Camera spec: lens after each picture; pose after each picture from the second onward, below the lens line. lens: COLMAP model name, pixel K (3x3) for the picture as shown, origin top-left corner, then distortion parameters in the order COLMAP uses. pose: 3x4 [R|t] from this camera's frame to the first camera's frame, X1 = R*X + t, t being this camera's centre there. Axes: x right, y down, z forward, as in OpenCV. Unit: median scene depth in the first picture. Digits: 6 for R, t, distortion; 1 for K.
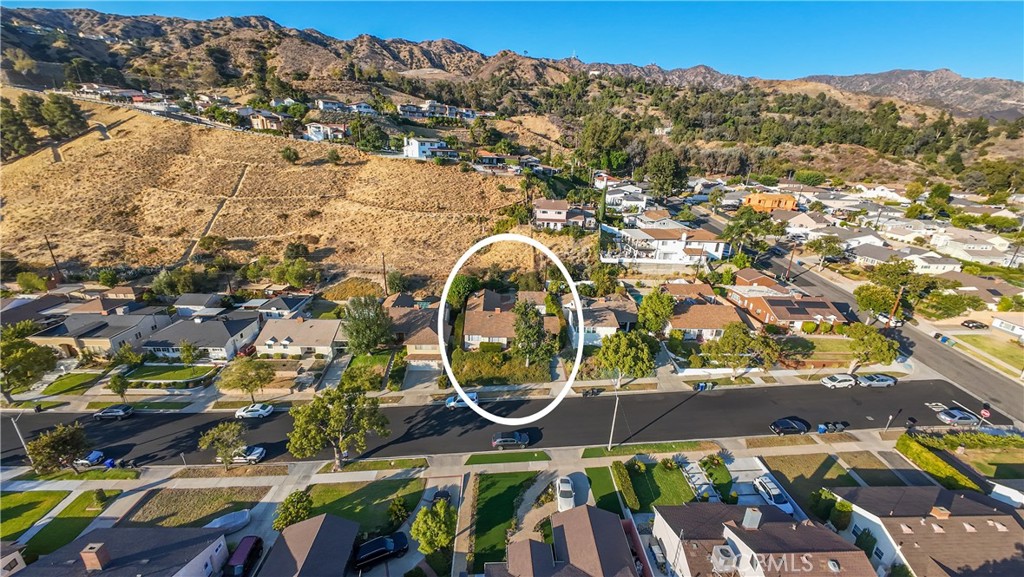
lens RADIAL K [[397.1, 0, 516.8], [0, 397.1, 288.5], [0, 0, 1]] dist [0.000680, 0.000482]
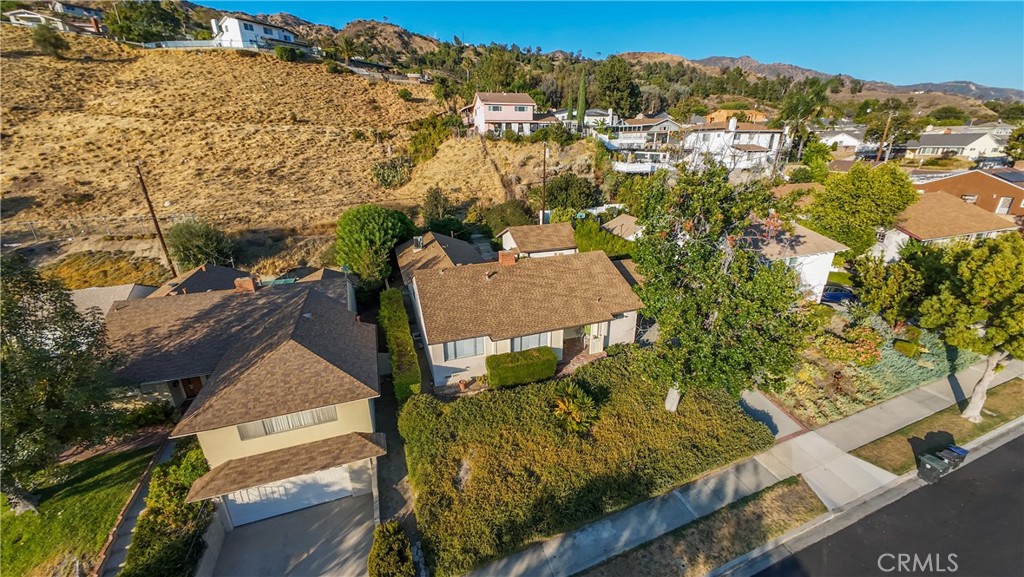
lens RADIAL K [[373.9, 0, 512.0], [0, 373.9, 288.5], [0, 0, 1]] dist [-0.001456, -0.000024]
pose [[0.951230, -0.141391, 0.274171, -0.093962], [0.135981, 0.989954, 0.038740, 0.047570], [-0.276894, 0.000431, 0.960900, 0.465650]]
